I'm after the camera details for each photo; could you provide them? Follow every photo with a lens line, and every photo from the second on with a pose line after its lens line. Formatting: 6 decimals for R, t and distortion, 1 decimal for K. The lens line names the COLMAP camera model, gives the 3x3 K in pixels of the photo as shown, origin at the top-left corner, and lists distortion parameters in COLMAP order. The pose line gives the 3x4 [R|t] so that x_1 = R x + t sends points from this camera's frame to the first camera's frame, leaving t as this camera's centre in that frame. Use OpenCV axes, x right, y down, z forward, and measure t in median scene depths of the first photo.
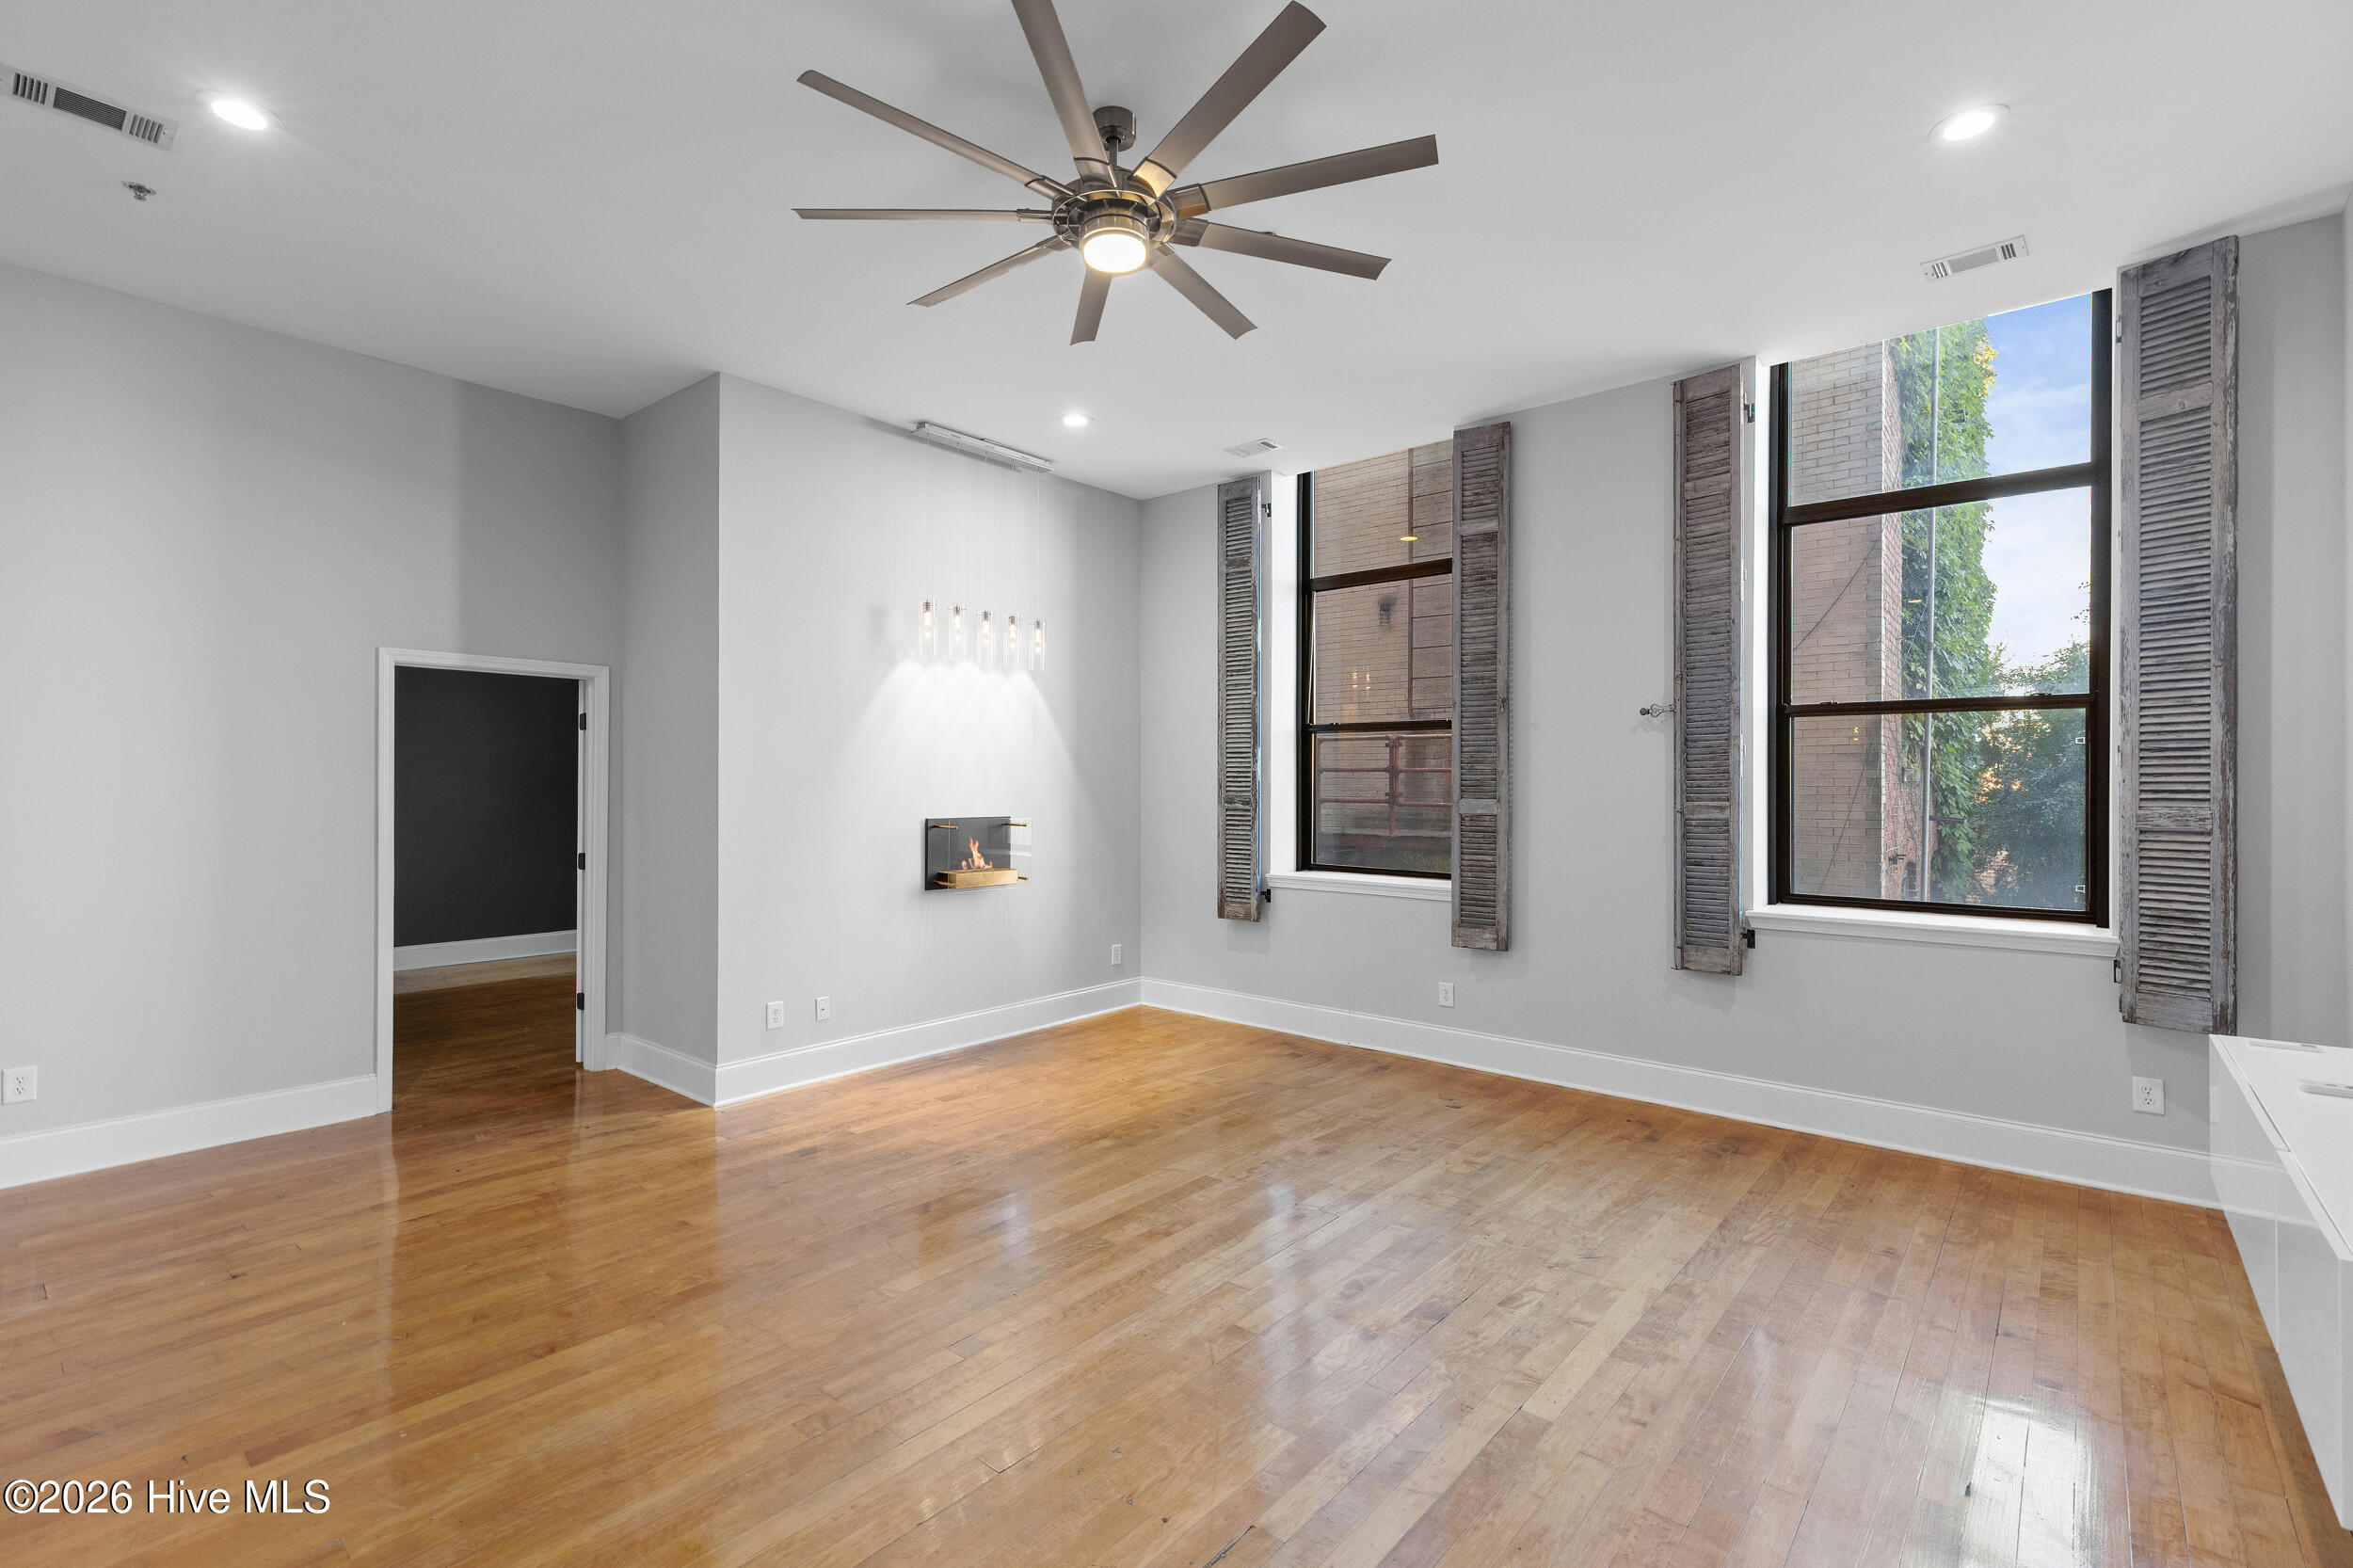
lens RADIAL K [[1053.0, 0, 1176.5], [0, 1053.0, 784.0], [0, 0, 1]] dist [0.003486, 0.000629]
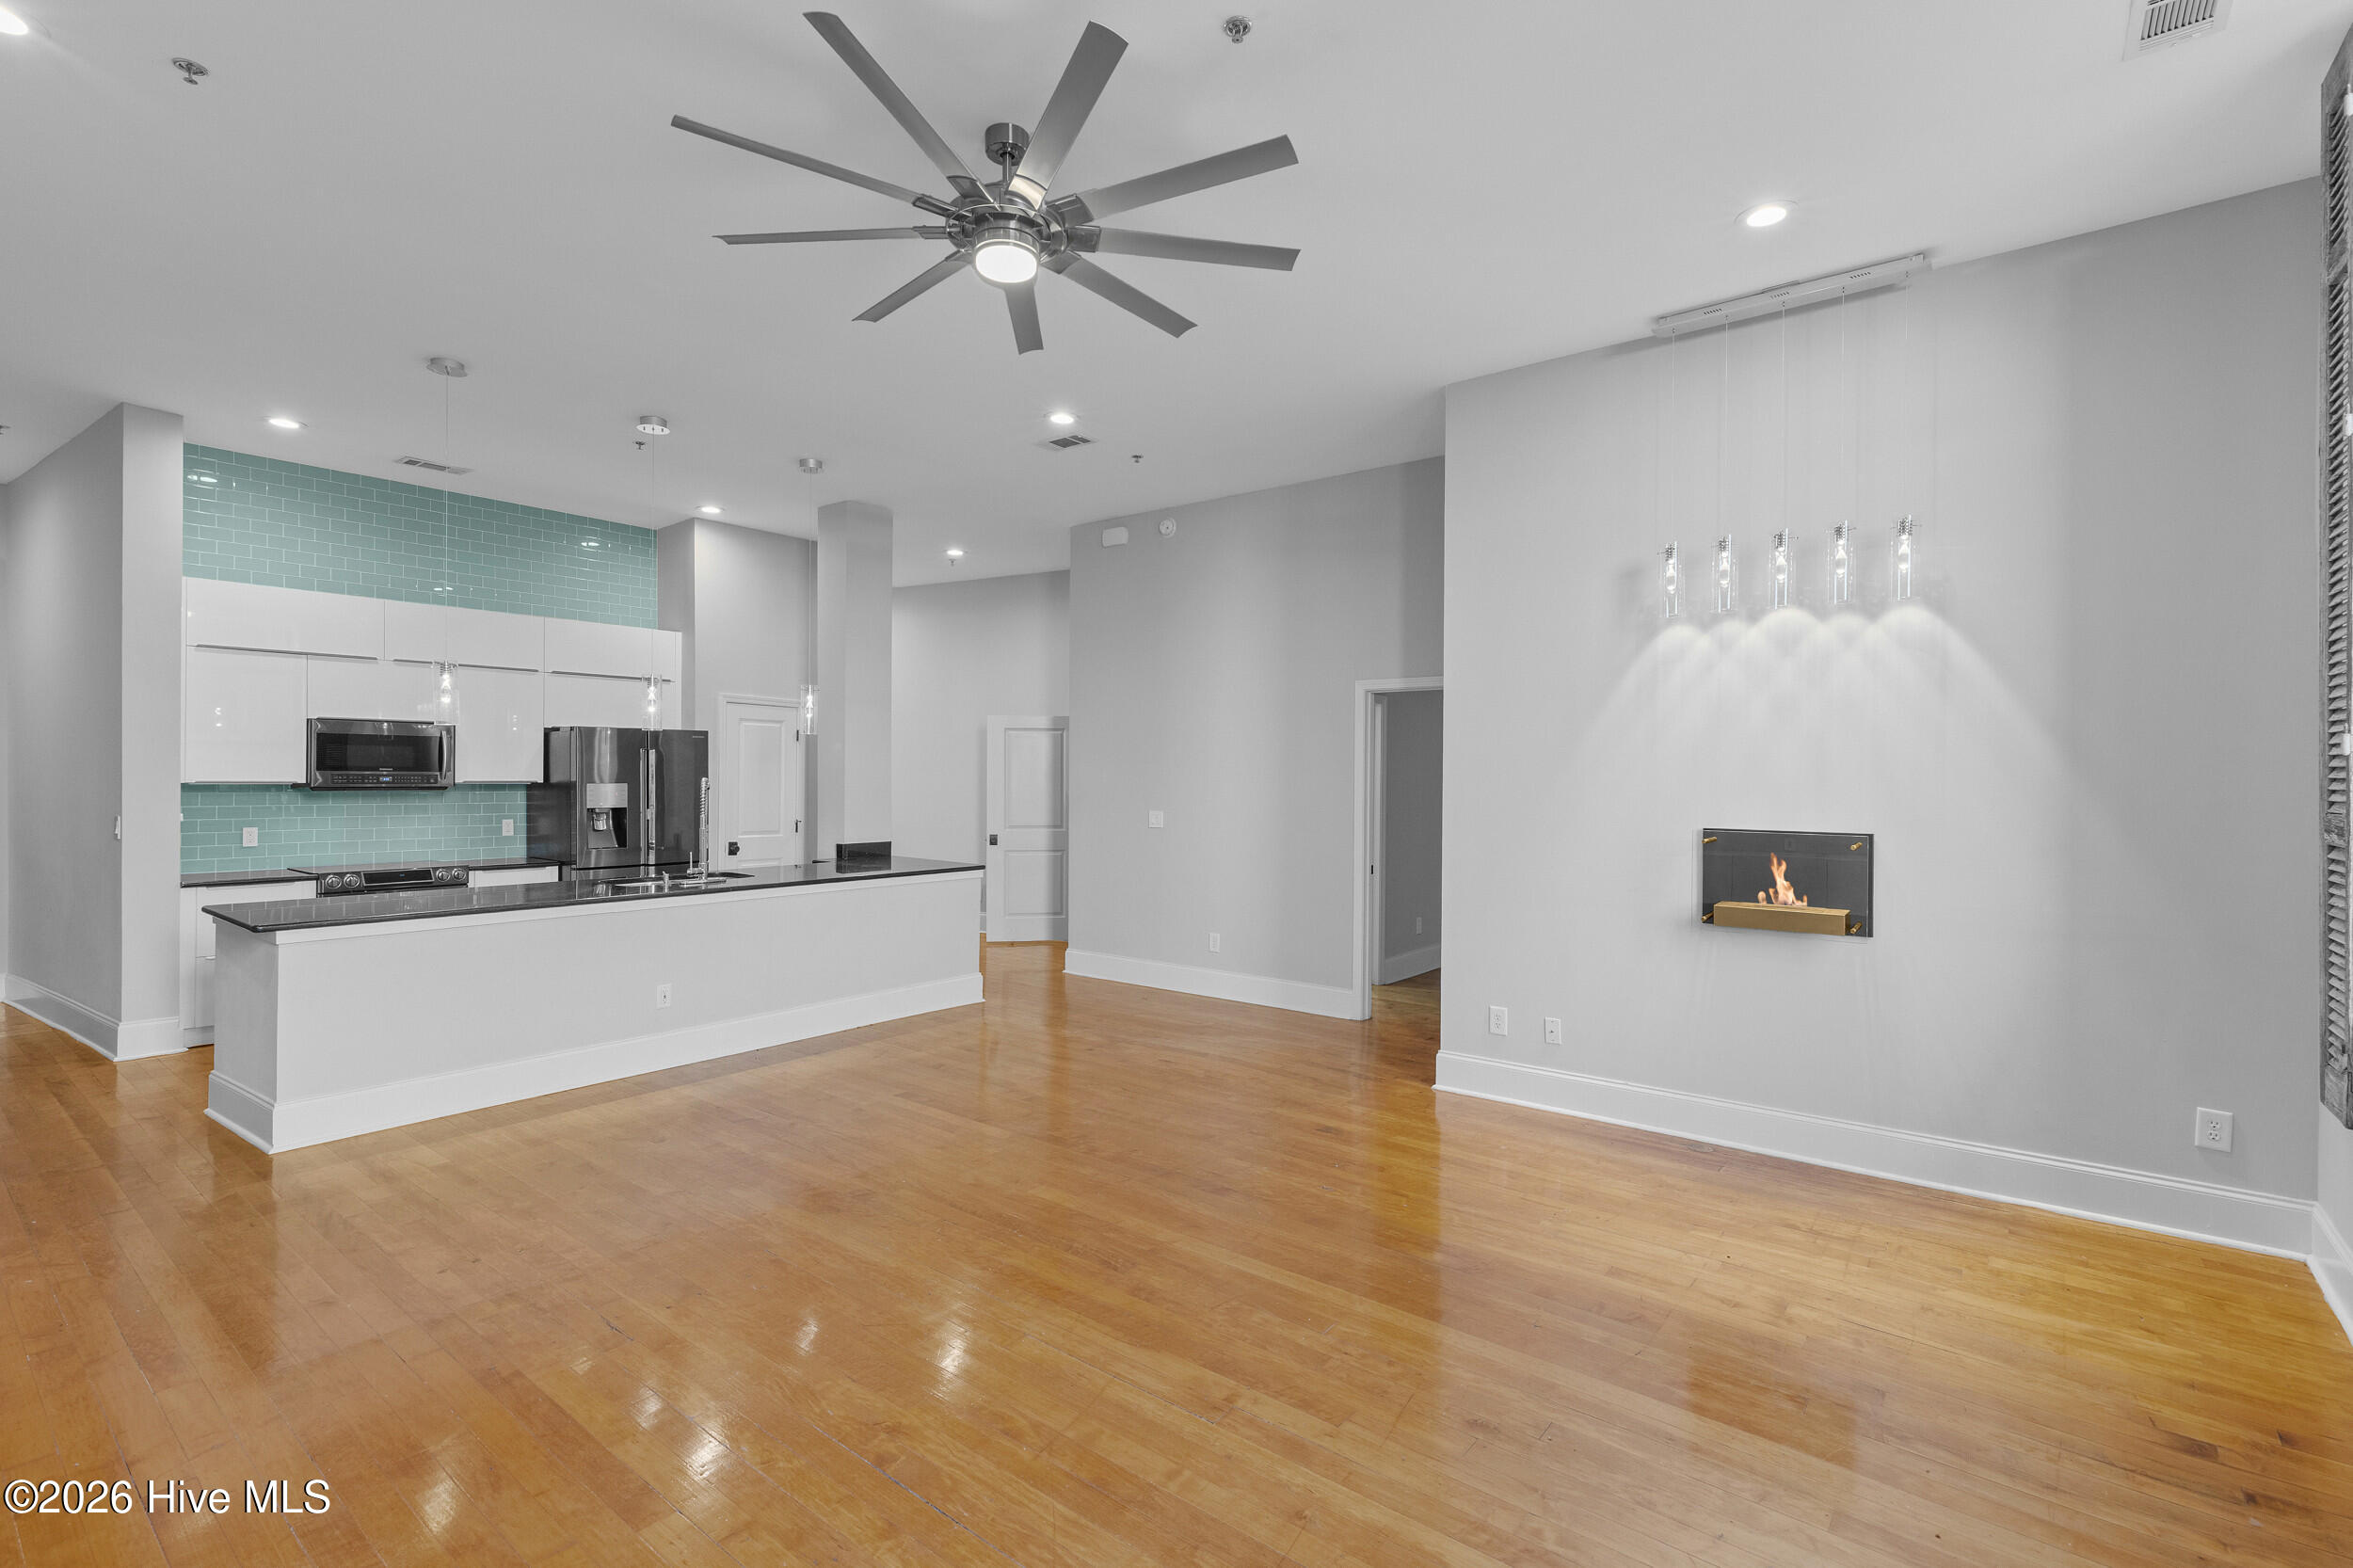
lens RADIAL K [[1073.4, 0, 1176.5], [0, 1073.4, 784.0], [0, 0, 1]] dist [0.002044, 0.000258]
pose [[0.024840, 0.004120, -0.999683, 0.544420], [-0.003977, 0.999984, 0.004023, -0.000579], [0.999684, 0.003876, 0.024856, 0.621255]]
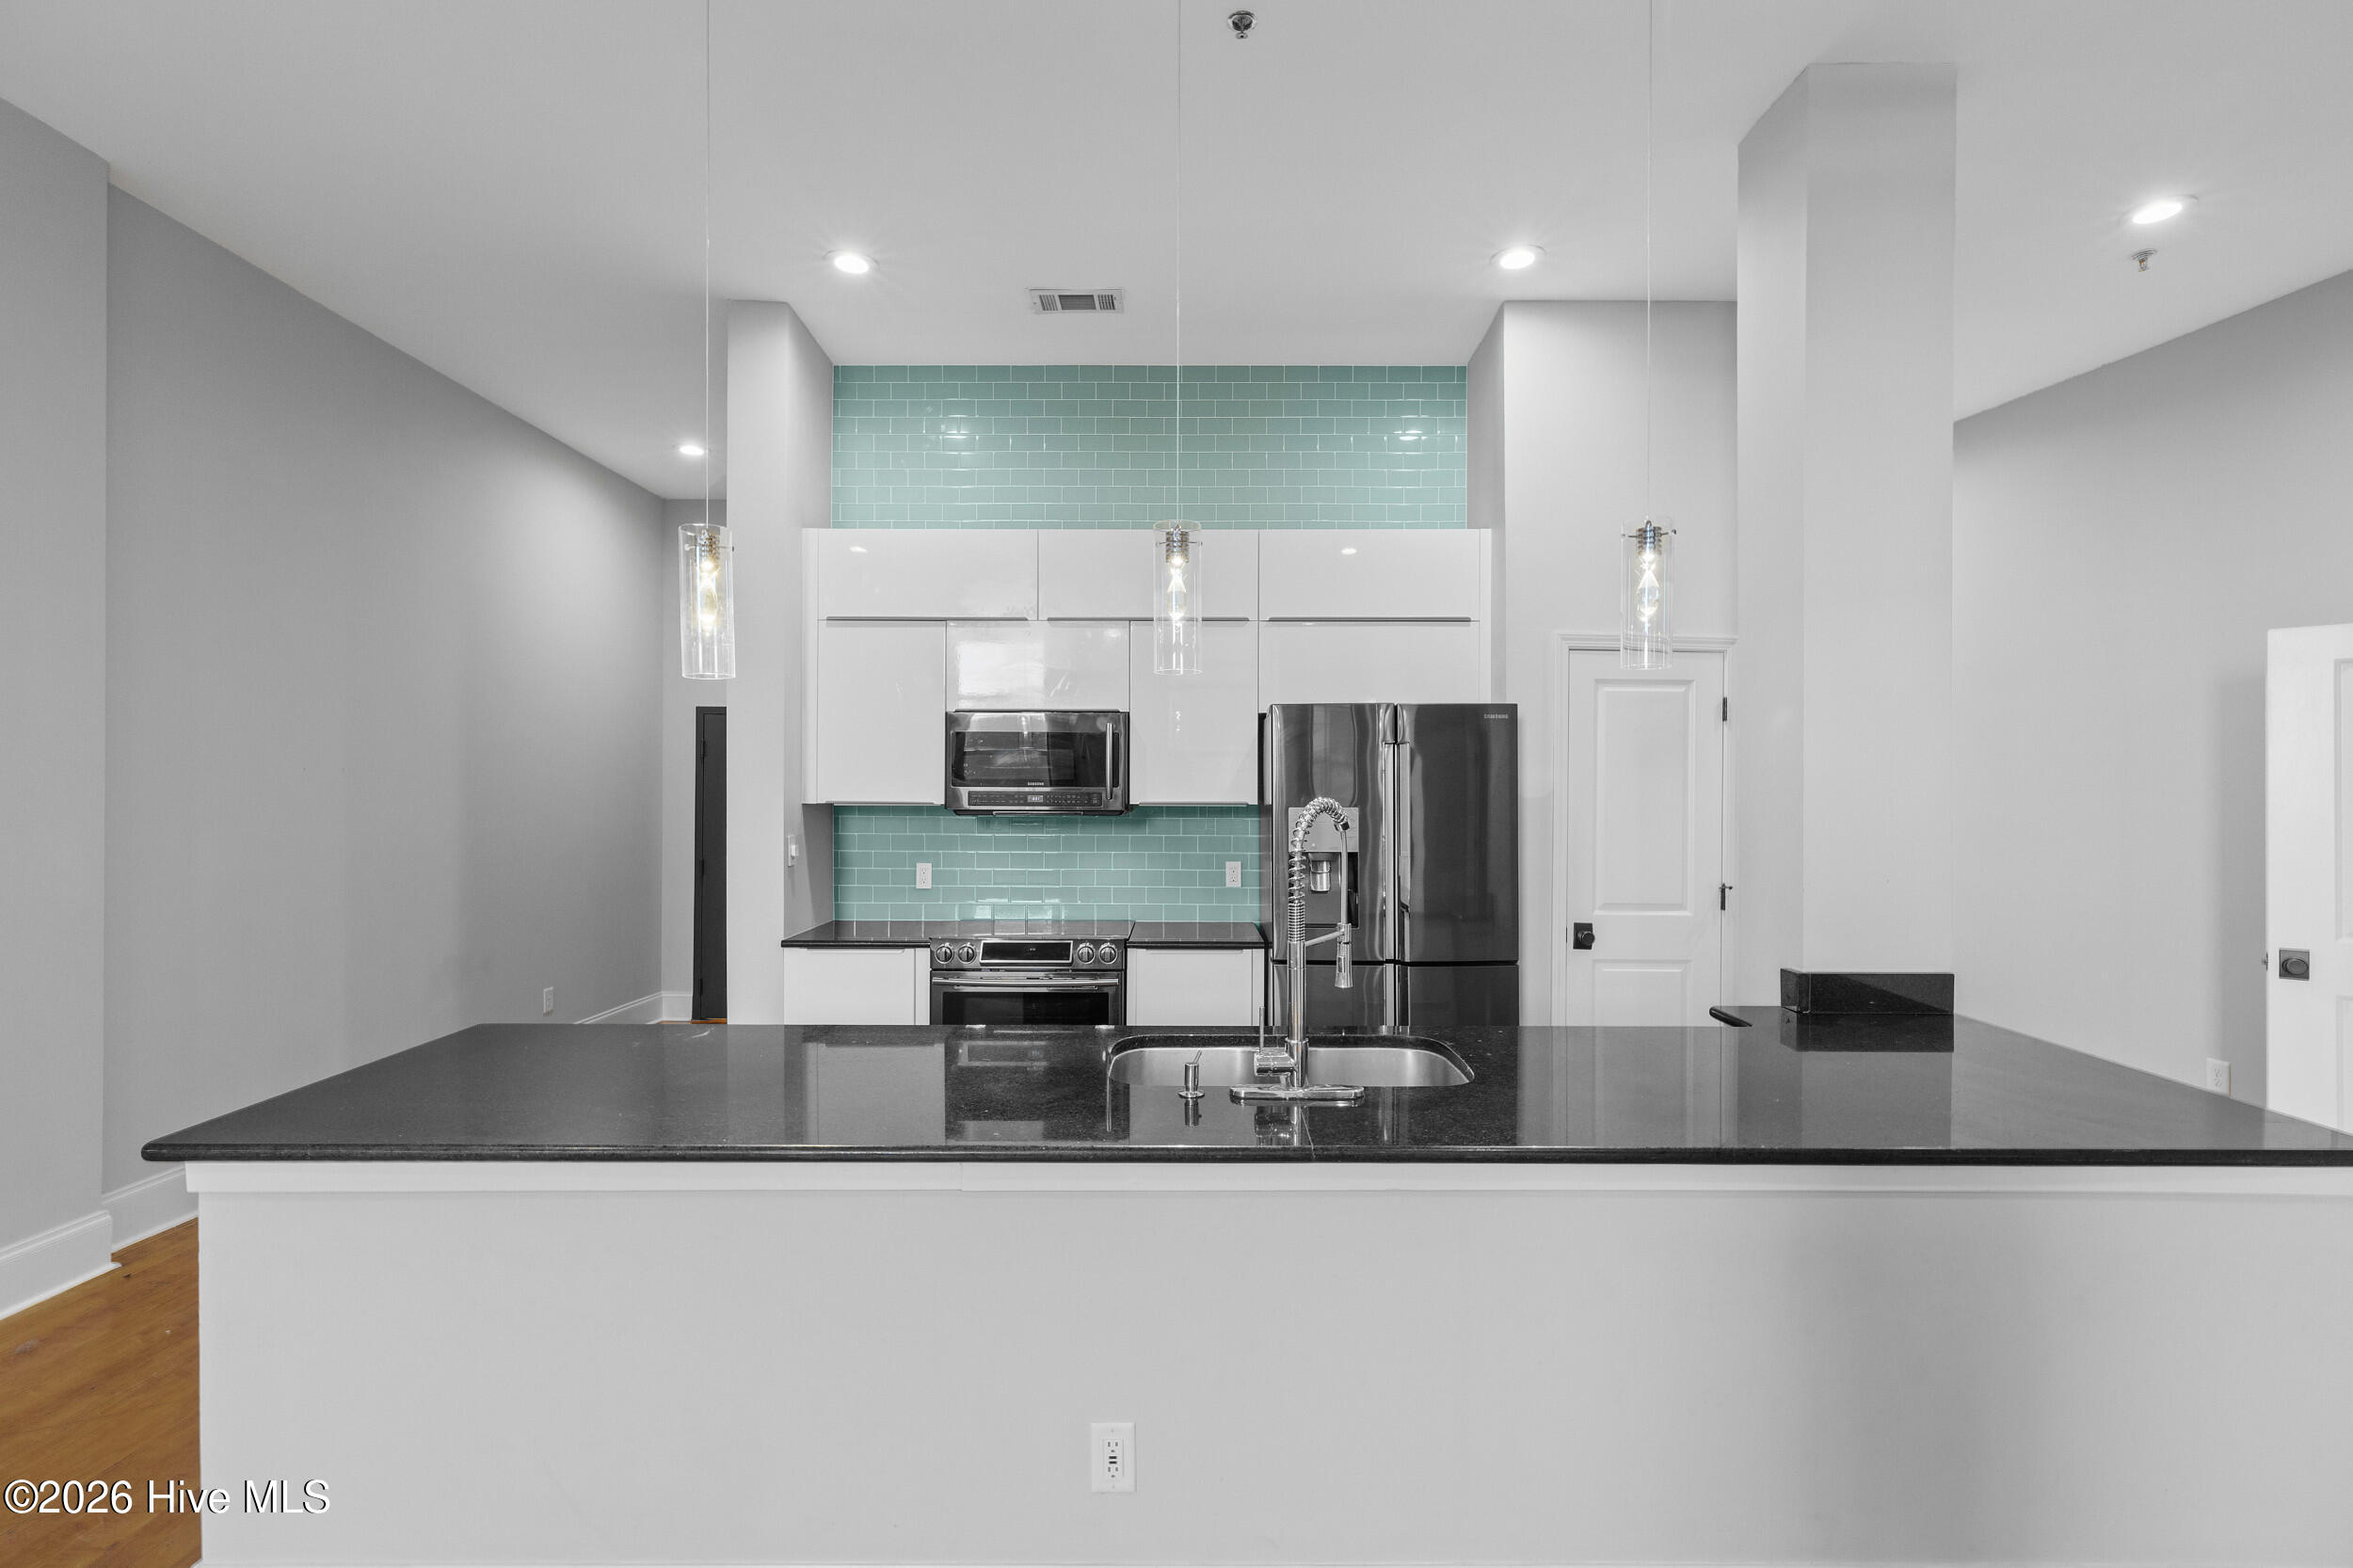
lens RADIAL K [[1053.0, 0, 1176.5], [0, 1053.0, 784.0], [0, 0, 1]] dist [0.003486, 0.000629]
pose [[-0.773972, -0.008421, -0.633164, -0.259031], [-0.003144, 0.999950, -0.009456, -0.001378], [0.633212, -0.005328, -0.773960, 0.438892]]
